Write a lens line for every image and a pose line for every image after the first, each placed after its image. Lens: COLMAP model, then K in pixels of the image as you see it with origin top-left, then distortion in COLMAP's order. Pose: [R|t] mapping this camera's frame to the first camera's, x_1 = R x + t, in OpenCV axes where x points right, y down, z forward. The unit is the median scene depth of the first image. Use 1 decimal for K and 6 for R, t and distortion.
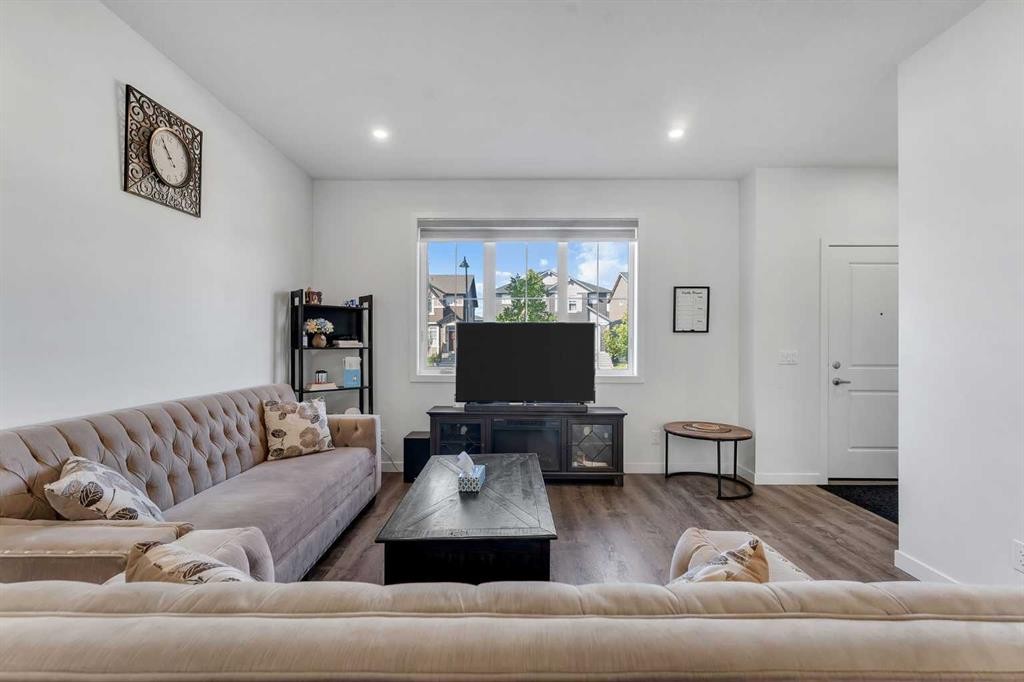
lens RADIAL K [[431.7, 0, 505.9], [0, 431.7, 340.5], [0, 0, 1]] dist [0.001157, 0.000502]
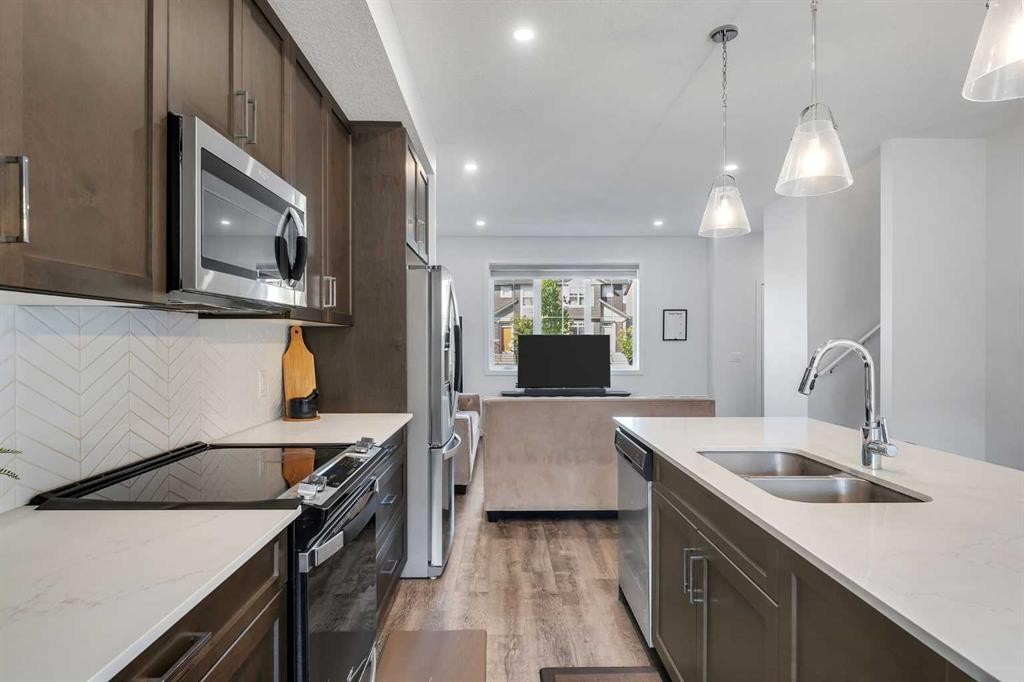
lens RADIAL K [[559.5, 0, 506.4], [0, 559.5, 336.0], [0, 0, 1]] dist [0.000137, -0.000723]
pose [[0.999766, -0.003097, 0.021406, -0.195077], [0.003206, 0.999982, -0.005069, -0.027760], [-0.021390, 0.005136, 0.999758, -0.933257]]
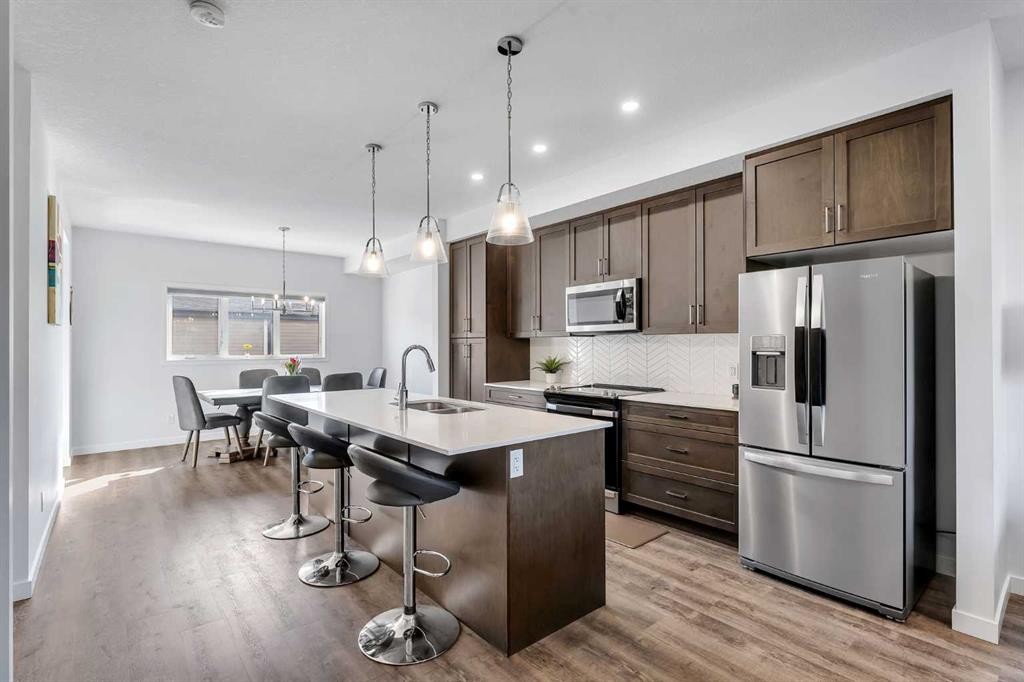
lens RADIAL K [[469.7, 0, 509.2], [0, 469.7, 343.4], [0, 0, 1]] dist [-0.003125, -0.000966]
pose [[-0.752259, -0.004026, -0.658856, 0.465603], [0.003389, 0.999944, -0.009981, -0.020645], [0.658859, -0.009741, -0.752203, 0.178256]]
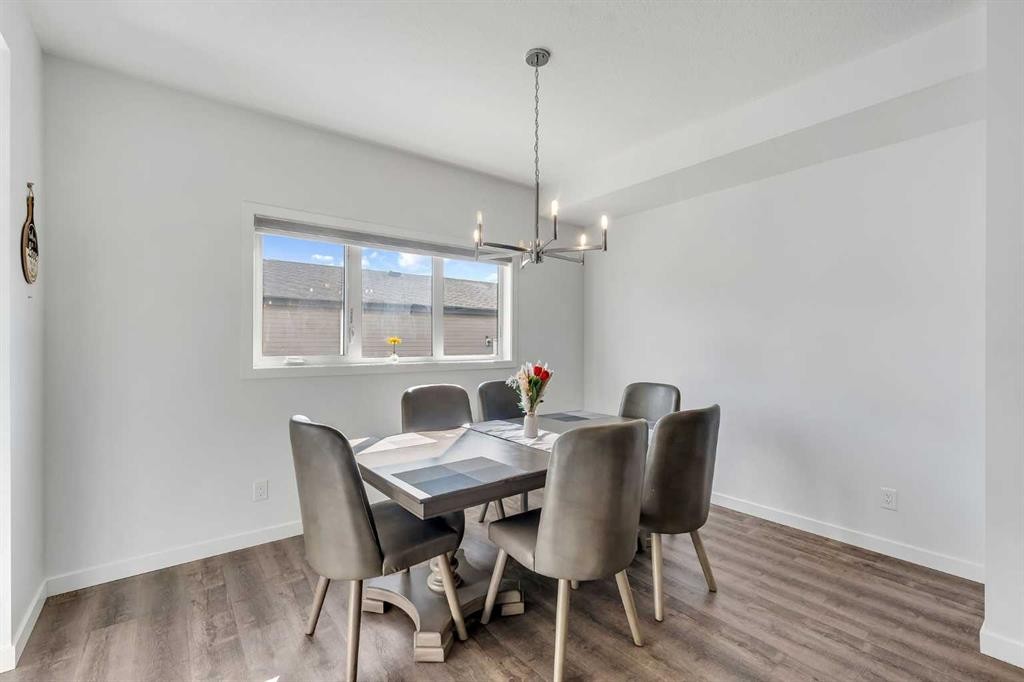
lens RADIAL K [[451.9, 0, 513.7], [0, 451.9, 341.1], [0, 0, 1]] dist [0.000678, 0.000014]
pose [[-0.786044, -0.006863, -0.618133, 0.410517], [0.001722, 0.999910, -0.013292, -0.016917], [0.618168, -0.011513, -0.785961, -0.973701]]
